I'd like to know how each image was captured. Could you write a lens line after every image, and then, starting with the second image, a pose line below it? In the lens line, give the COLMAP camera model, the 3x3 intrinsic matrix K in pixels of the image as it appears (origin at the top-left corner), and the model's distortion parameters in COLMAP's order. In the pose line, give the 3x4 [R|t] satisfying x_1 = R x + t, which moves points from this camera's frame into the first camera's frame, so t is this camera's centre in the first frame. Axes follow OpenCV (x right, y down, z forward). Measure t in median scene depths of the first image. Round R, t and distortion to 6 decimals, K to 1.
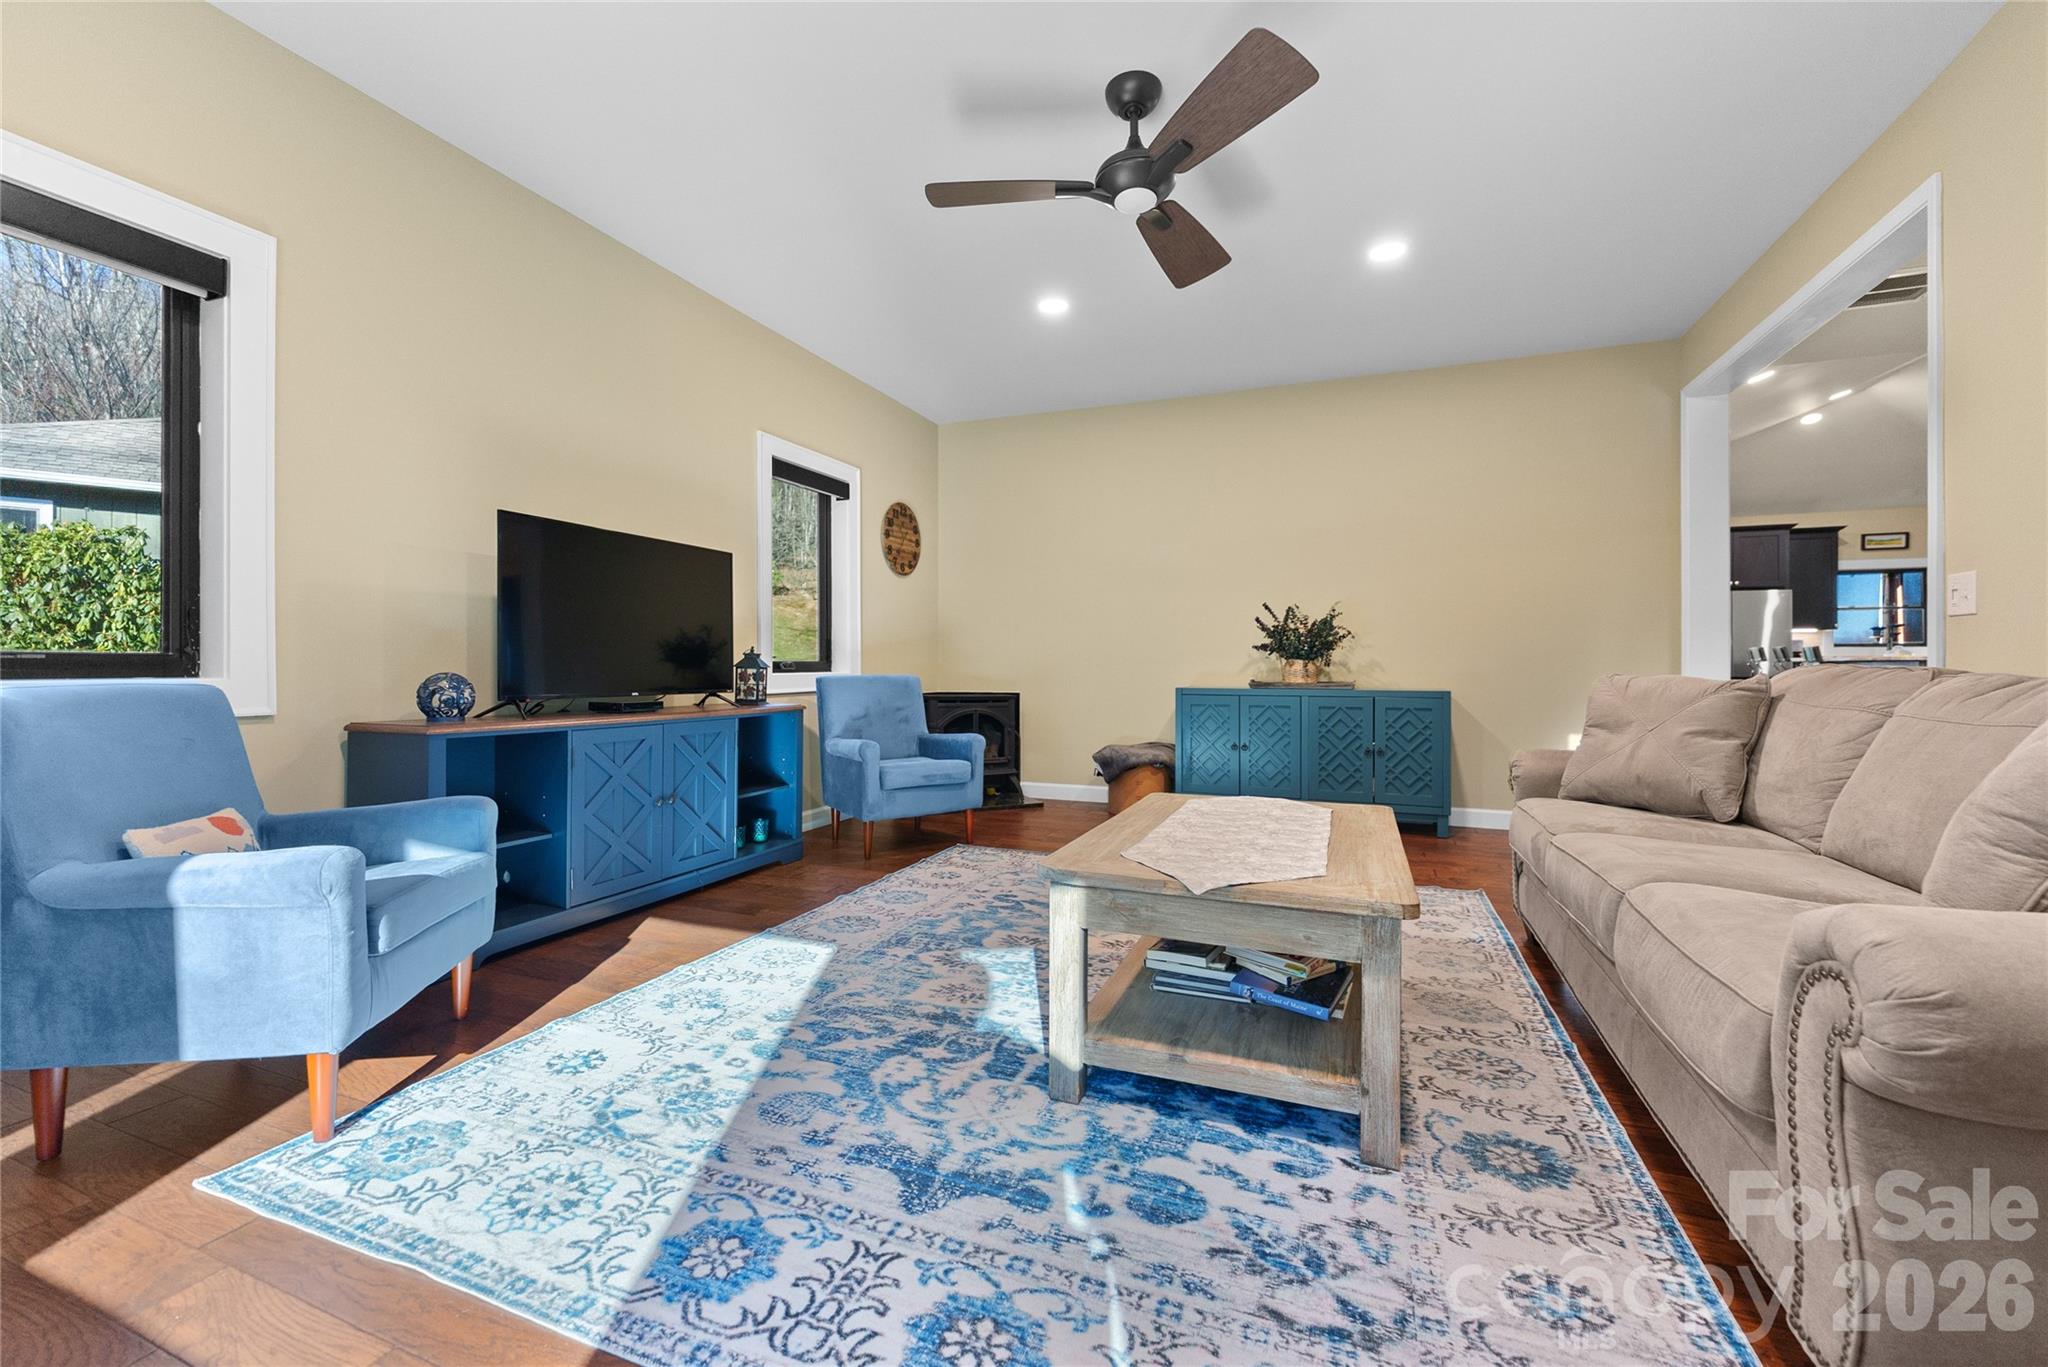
lens RADIAL K [[822.0, 0, 1026.3], [0, 822.0, 676.3], [0, 0, 1]] dist [-0.001022, -0.000279]
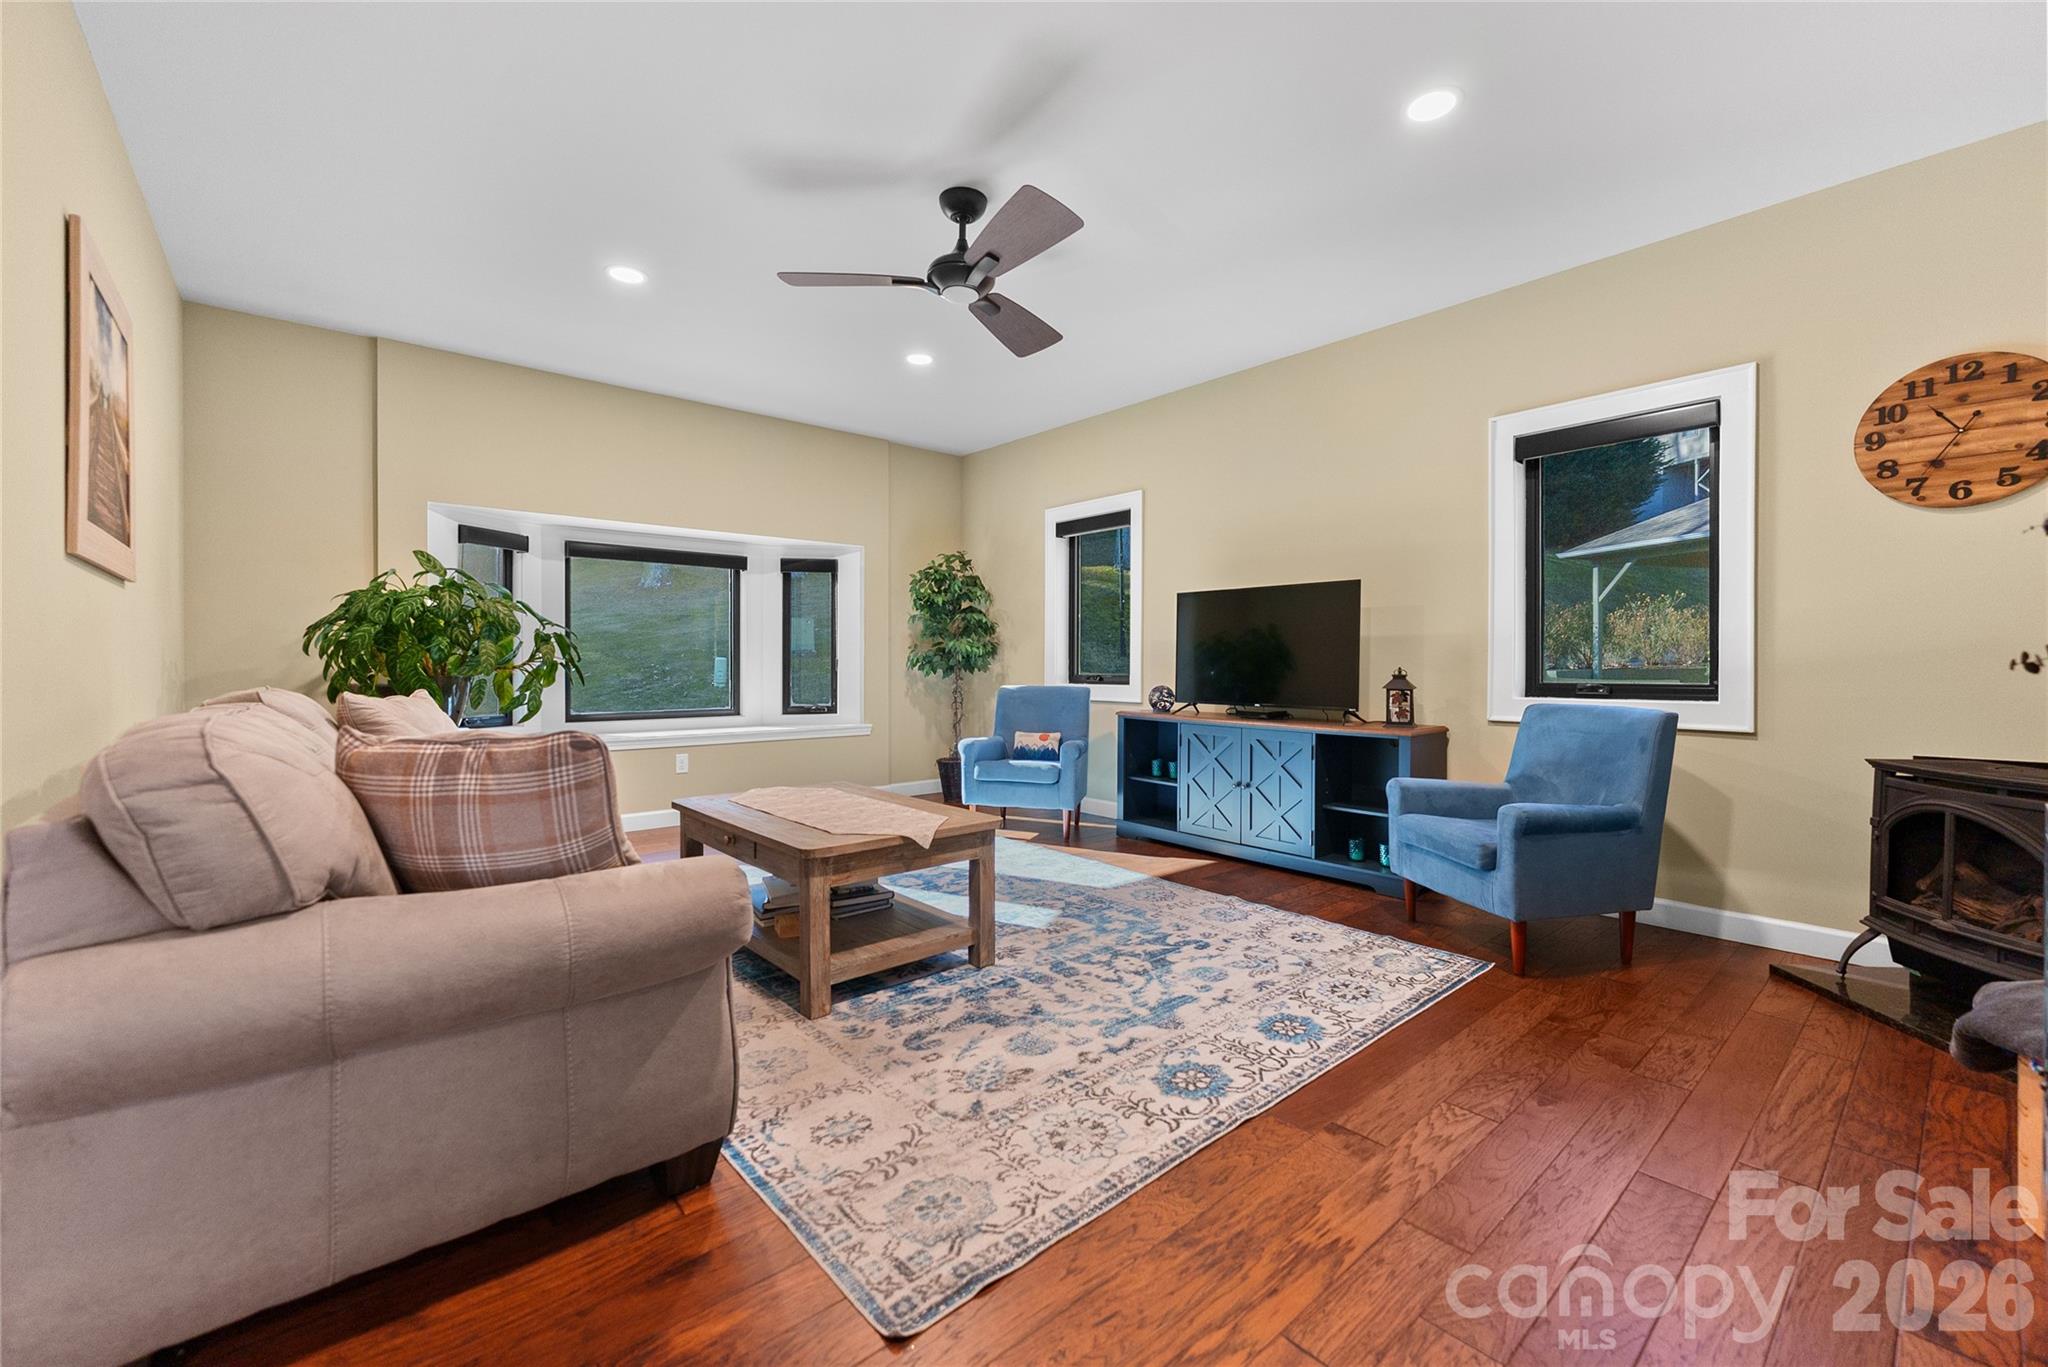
lens RADIAL K [[822.0, 0, 1026.3], [0, 822.0, 676.3], [0, 0, 1]] dist [-0.001022, -0.000279]
pose [[-0.457551, 0.000770, -0.889183, 0.912289], [-0.021624, 0.999694, 0.011993, -0.034658], [0.888920, 0.024715, -0.457395, 1.307408]]
